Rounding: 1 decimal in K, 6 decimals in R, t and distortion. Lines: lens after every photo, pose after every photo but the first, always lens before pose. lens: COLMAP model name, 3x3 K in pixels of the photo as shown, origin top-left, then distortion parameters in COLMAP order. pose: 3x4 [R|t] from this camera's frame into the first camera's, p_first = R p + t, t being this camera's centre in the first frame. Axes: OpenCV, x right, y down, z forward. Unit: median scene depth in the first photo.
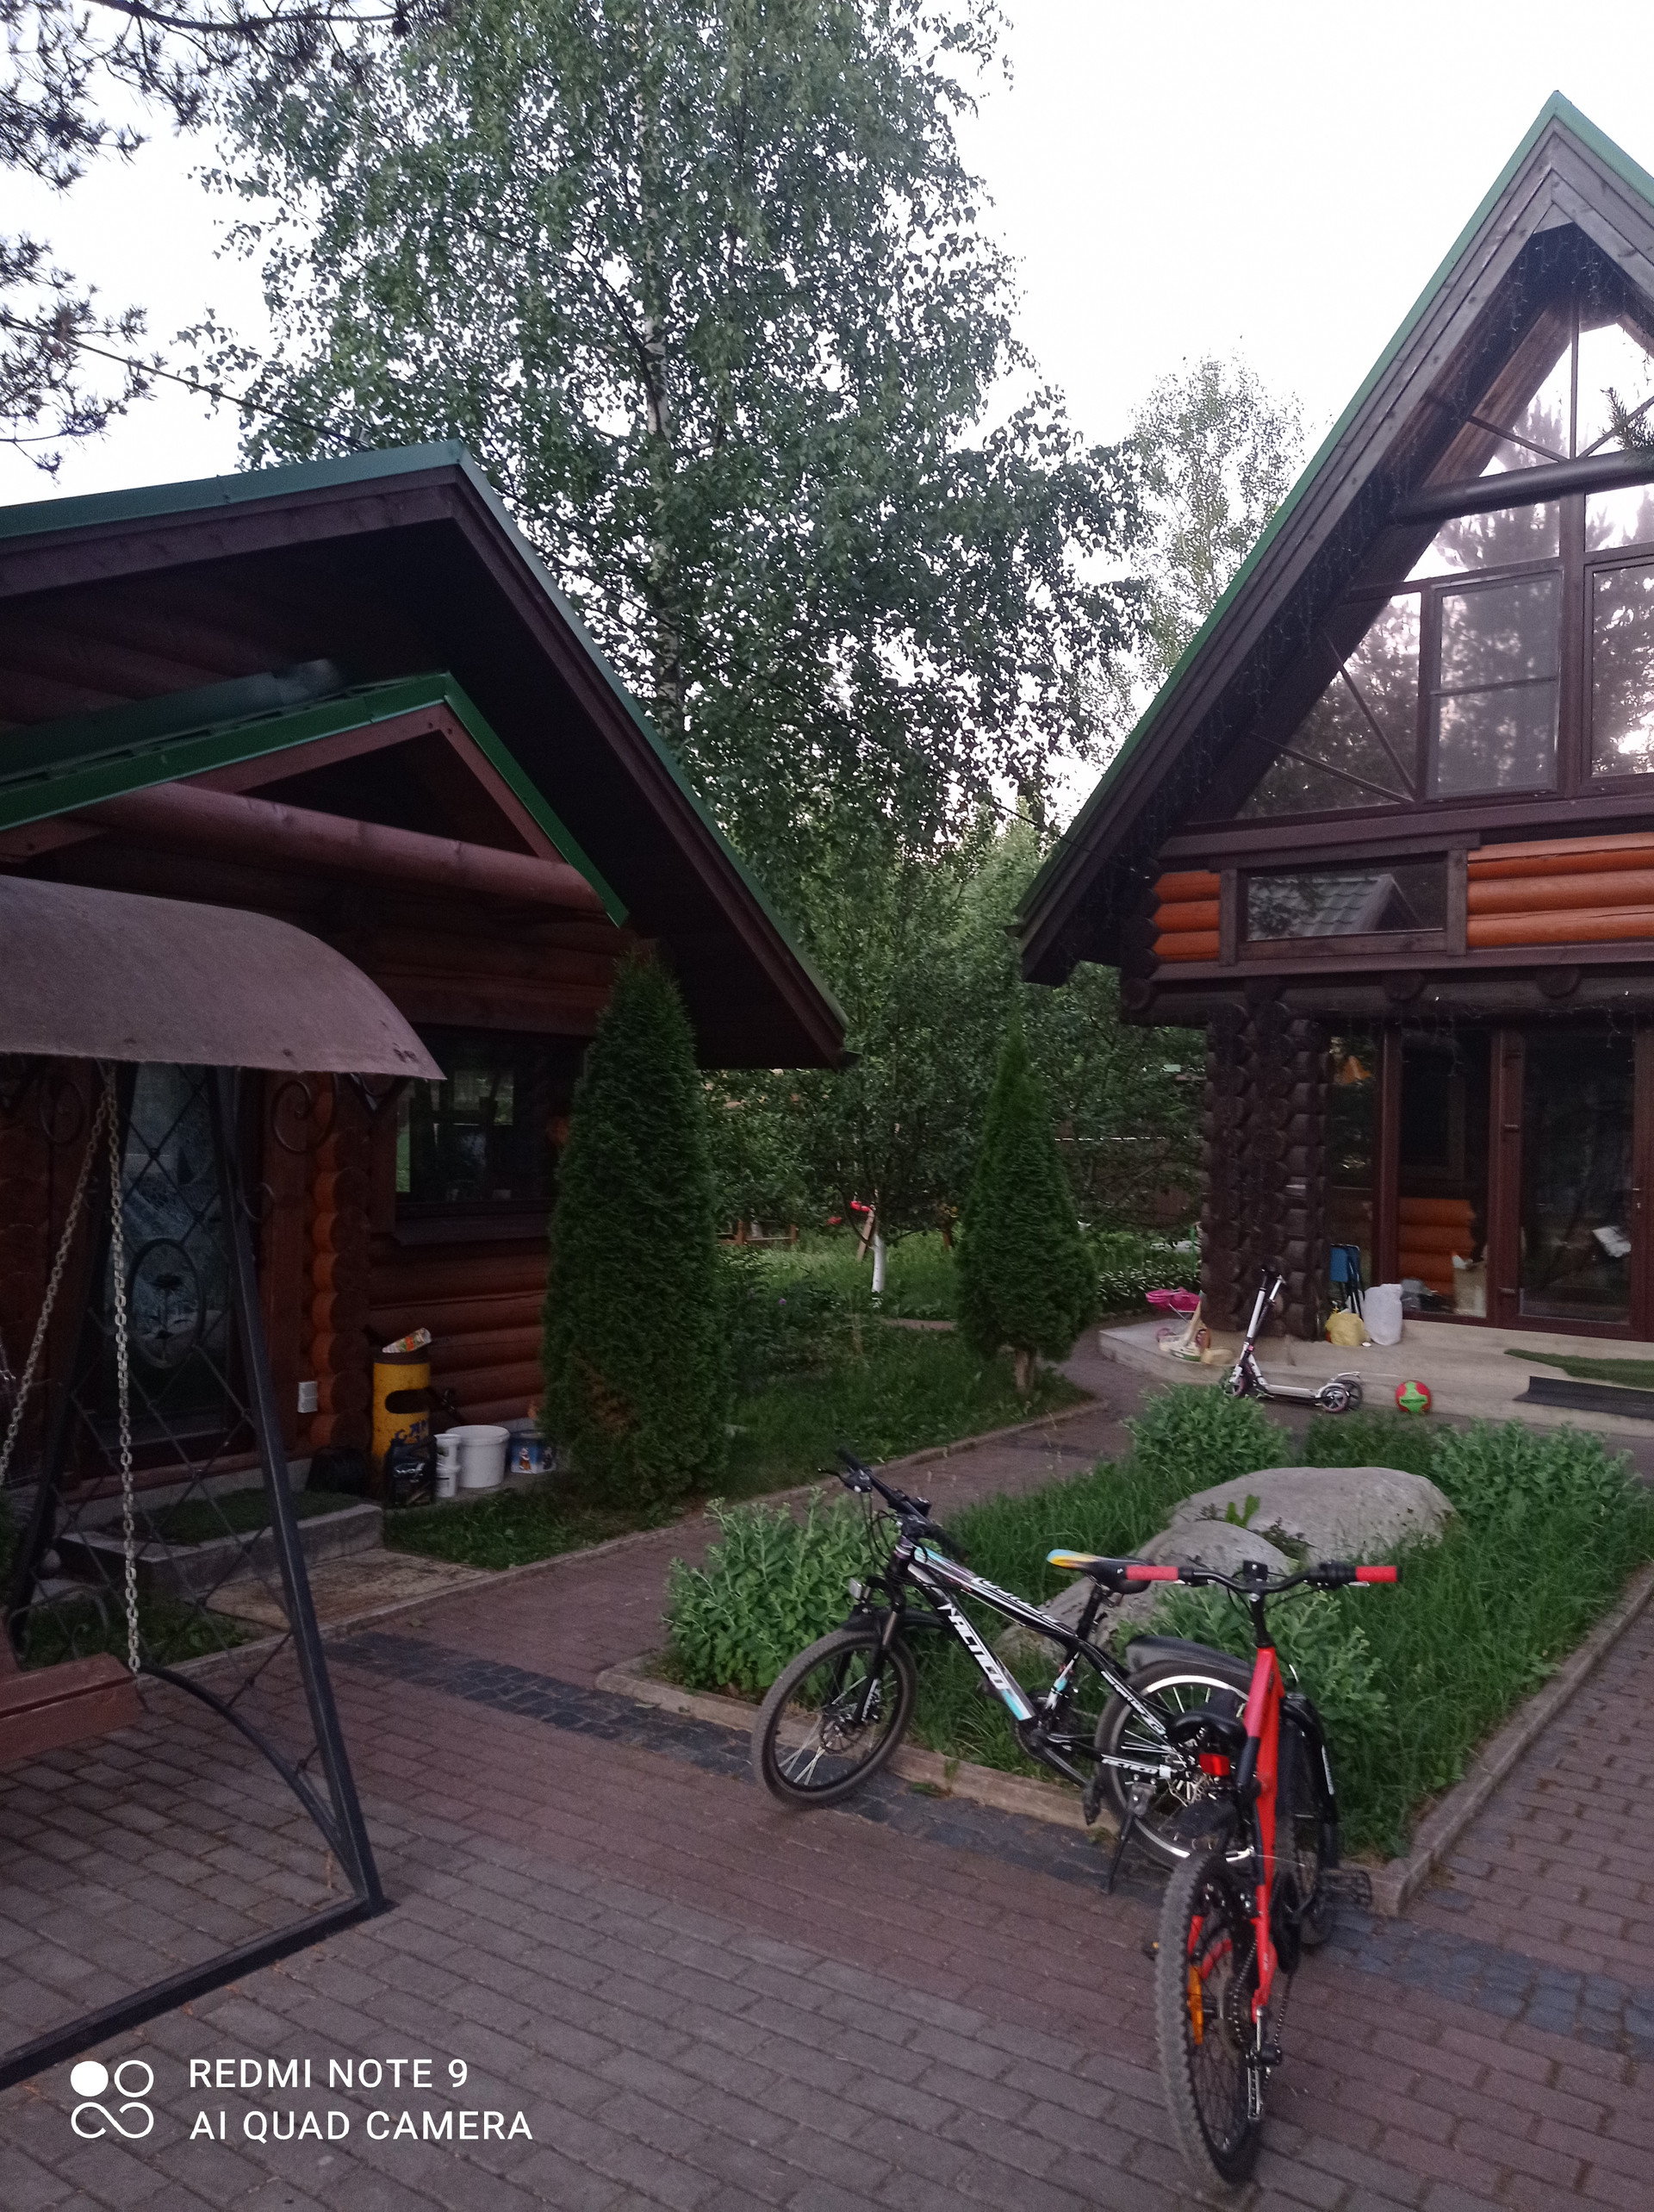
lens RADIAL K [[1635.4, 0, 827.0], [0, 1635.4, 1106.0], [0, 0, 1]] dist [0.116345, -0.191053]
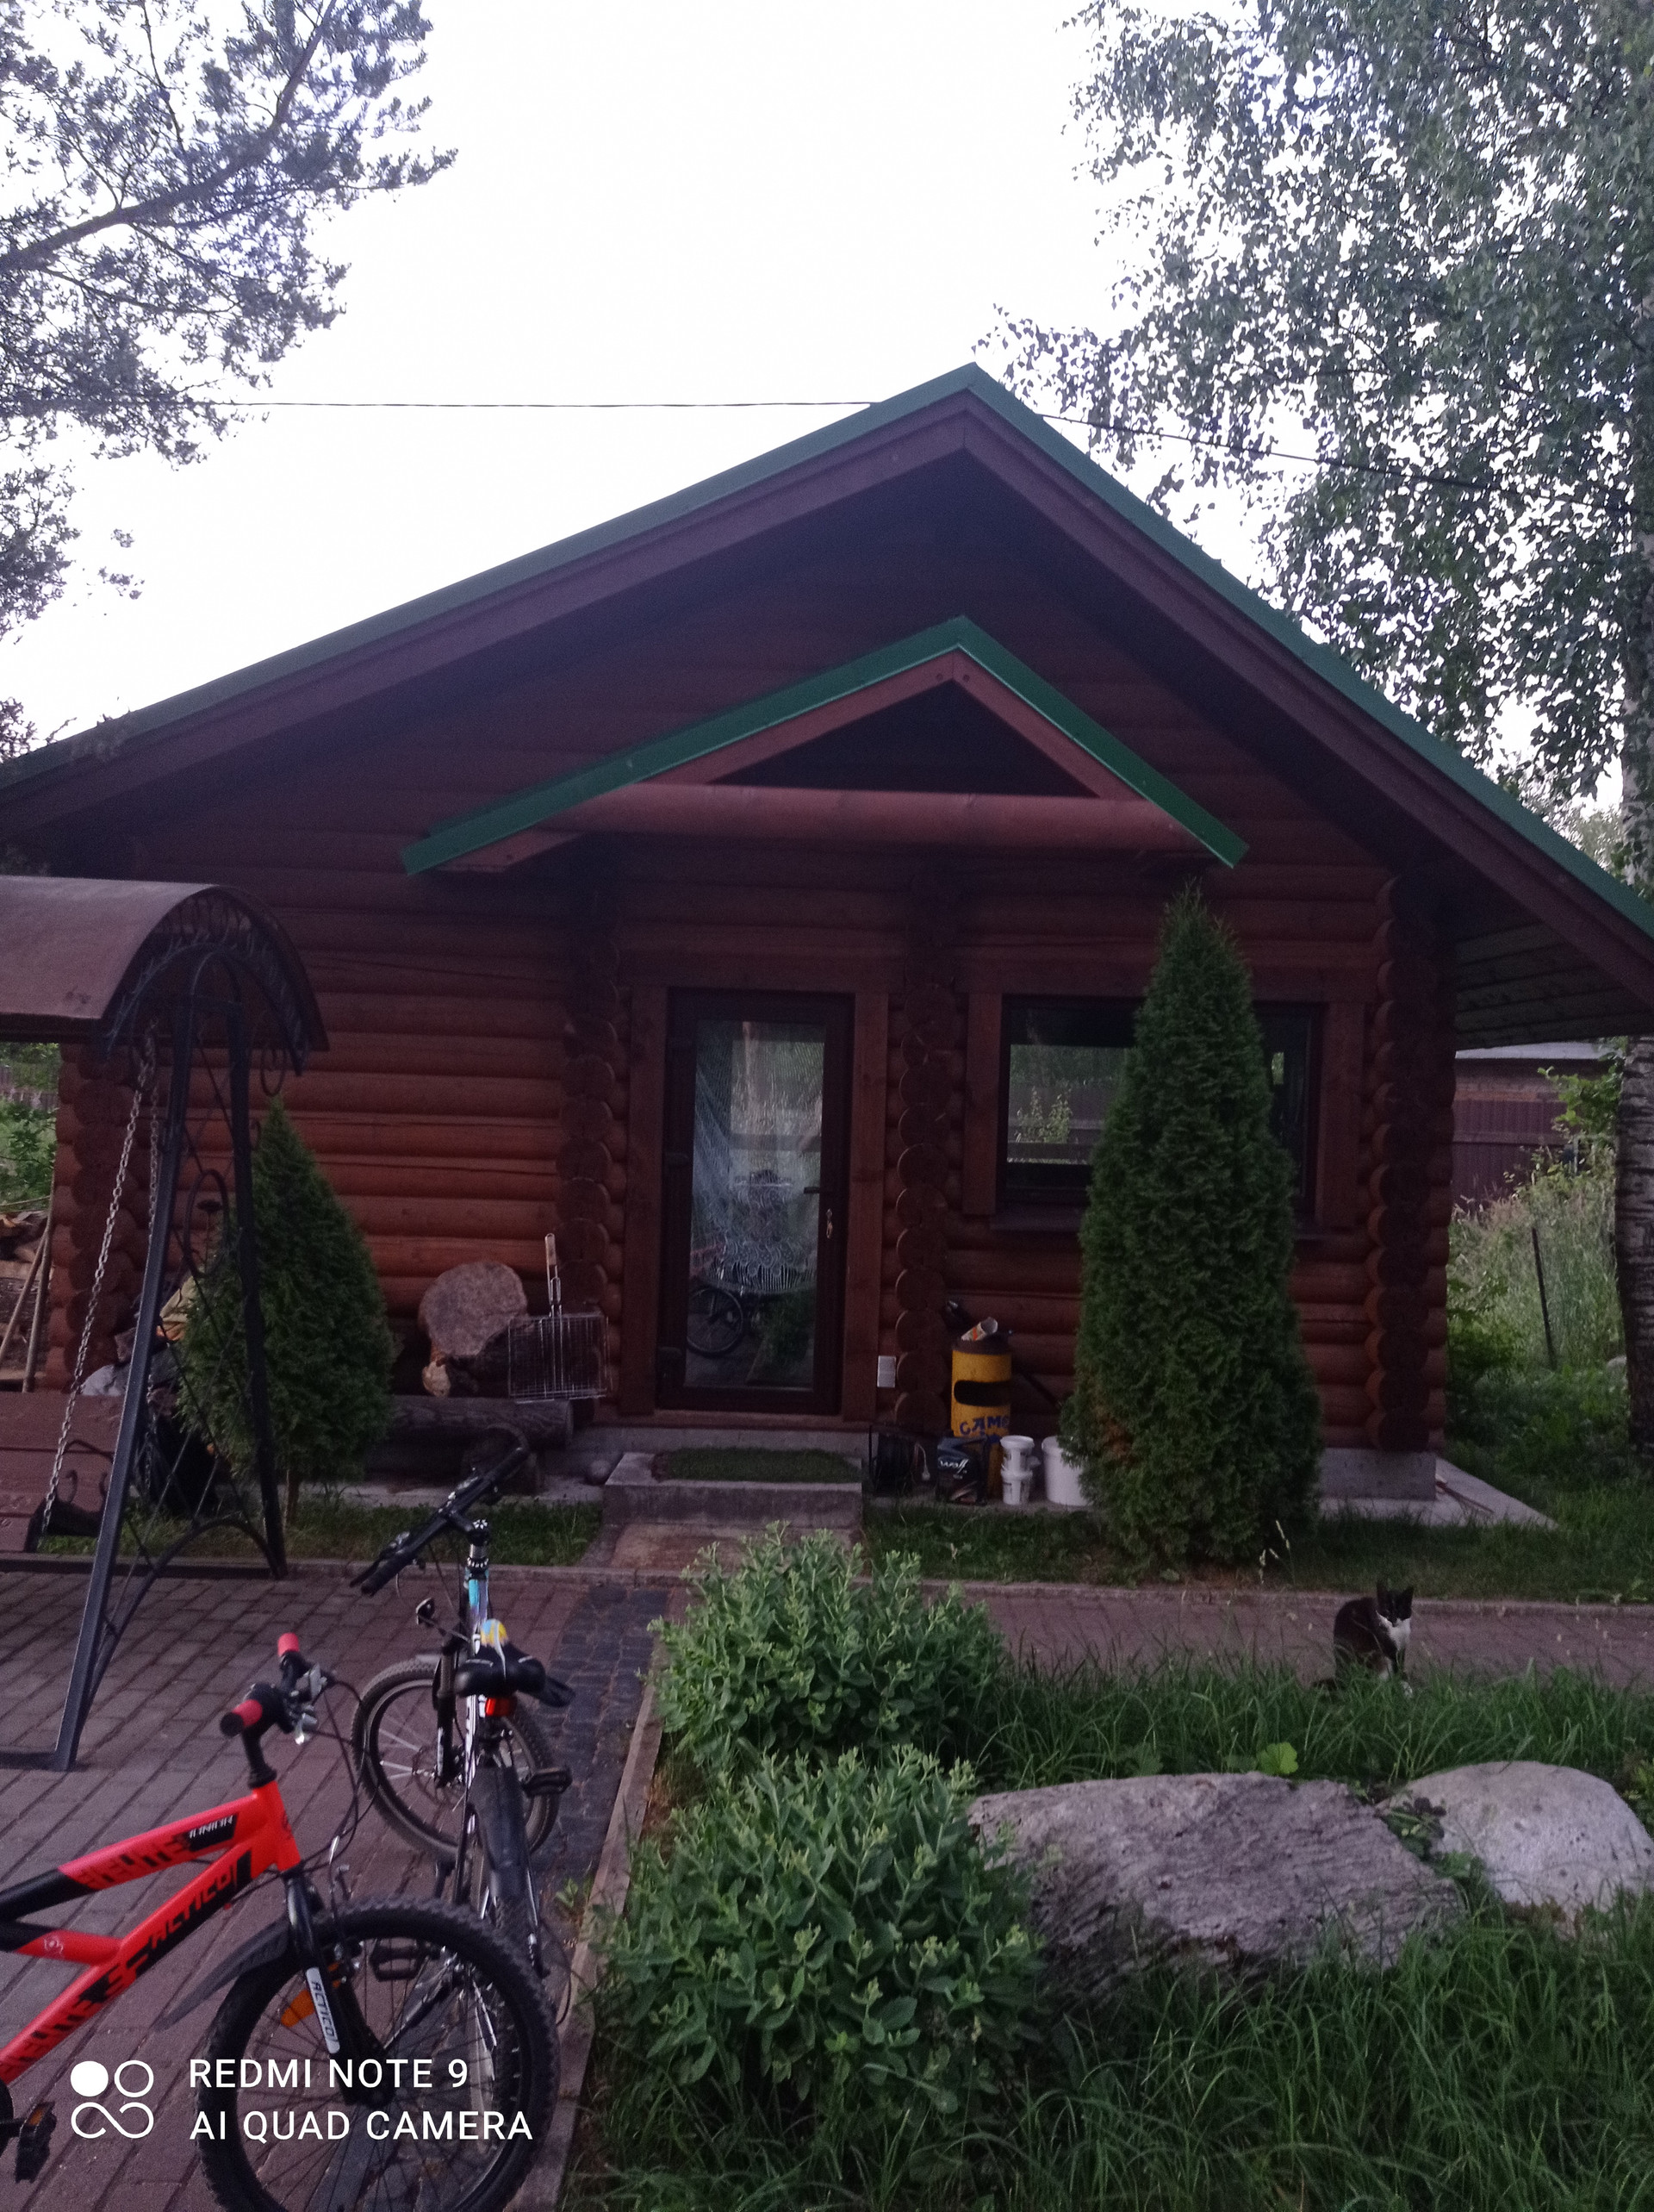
lens RADIAL K [[1635.4, 0, 827.0], [0, 1635.4, 1106.0], [0, 0, 1]] dist [0.116345, -0.191053]
pose [[0.578348, 0.001535, -0.815789, 0.461049], [-0.010561, 0.999929, -0.005606, 0.019929], [0.815722, 0.011857, 0.578323, 0.378486]]
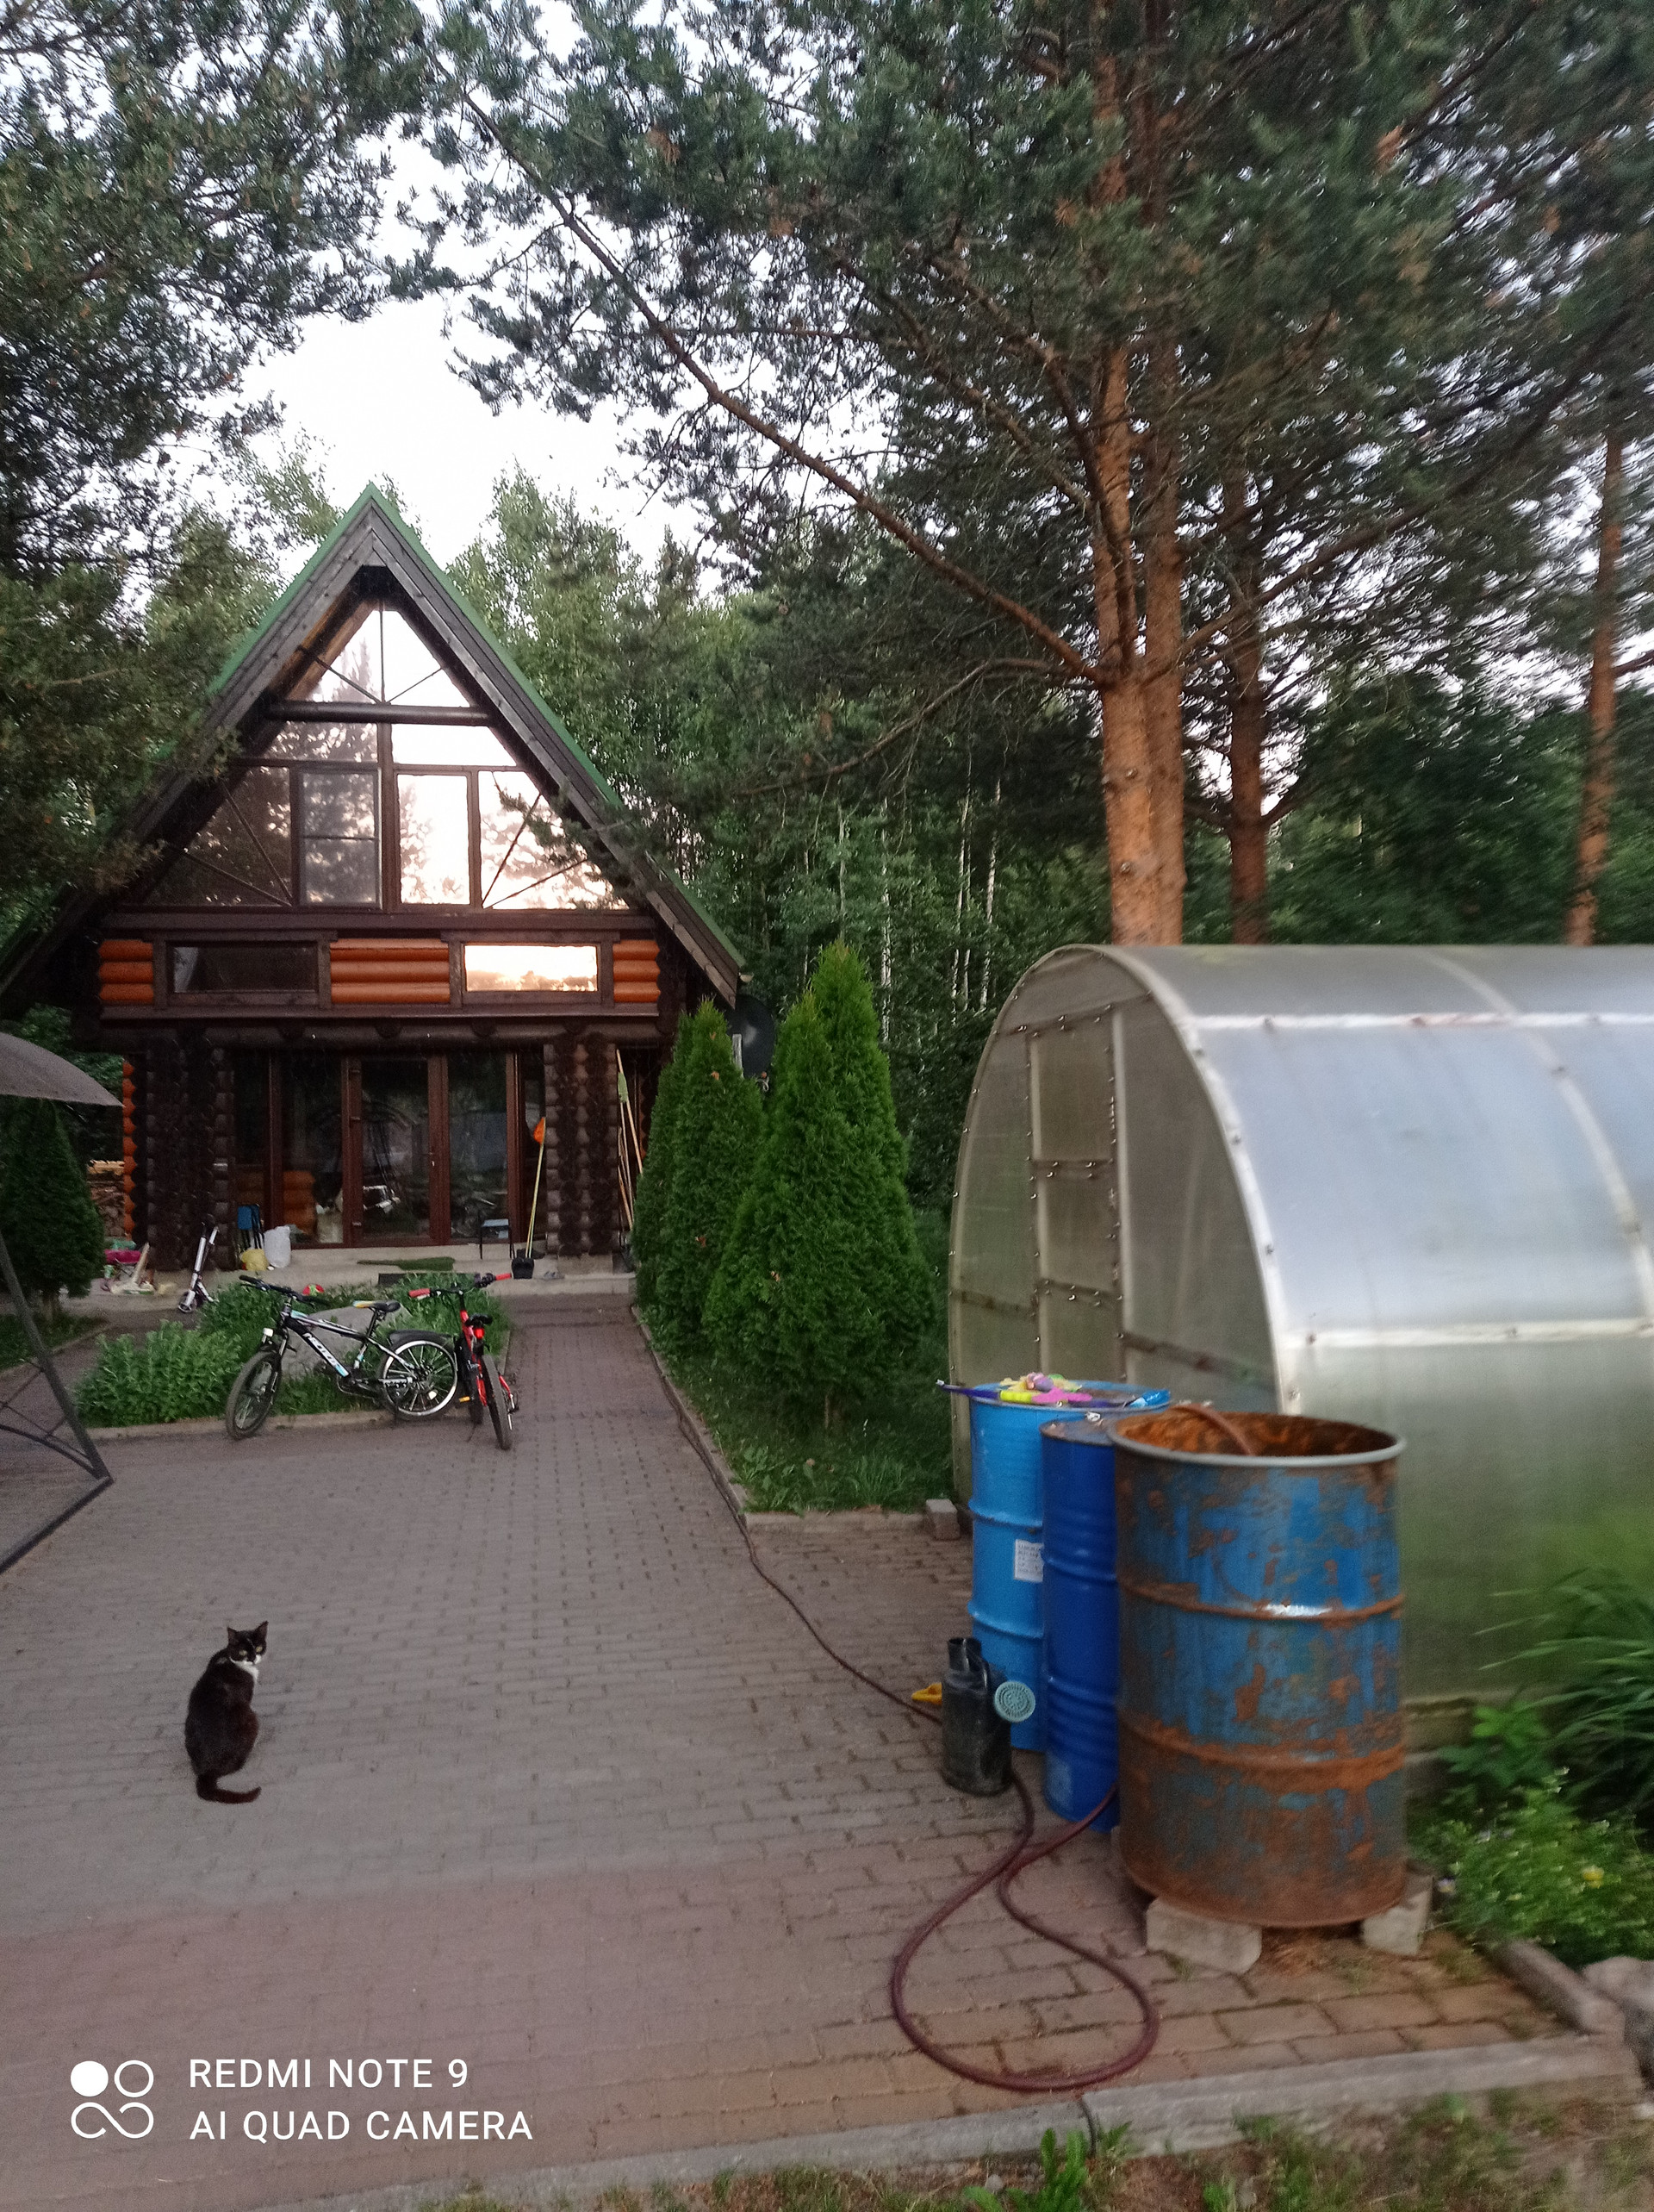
lens RADIAL K [[1635.4, 0, 827.0], [0, 1635.4, 1106.0], [0, 0, 1]] dist [0.116345, -0.191053]
pose [[0.698483, -0.025862, 0.715159, -0.617381], [0.027053, 0.999587, 0.009725, -0.003987], [-0.715115, 0.012554, 0.698894, -0.639534]]
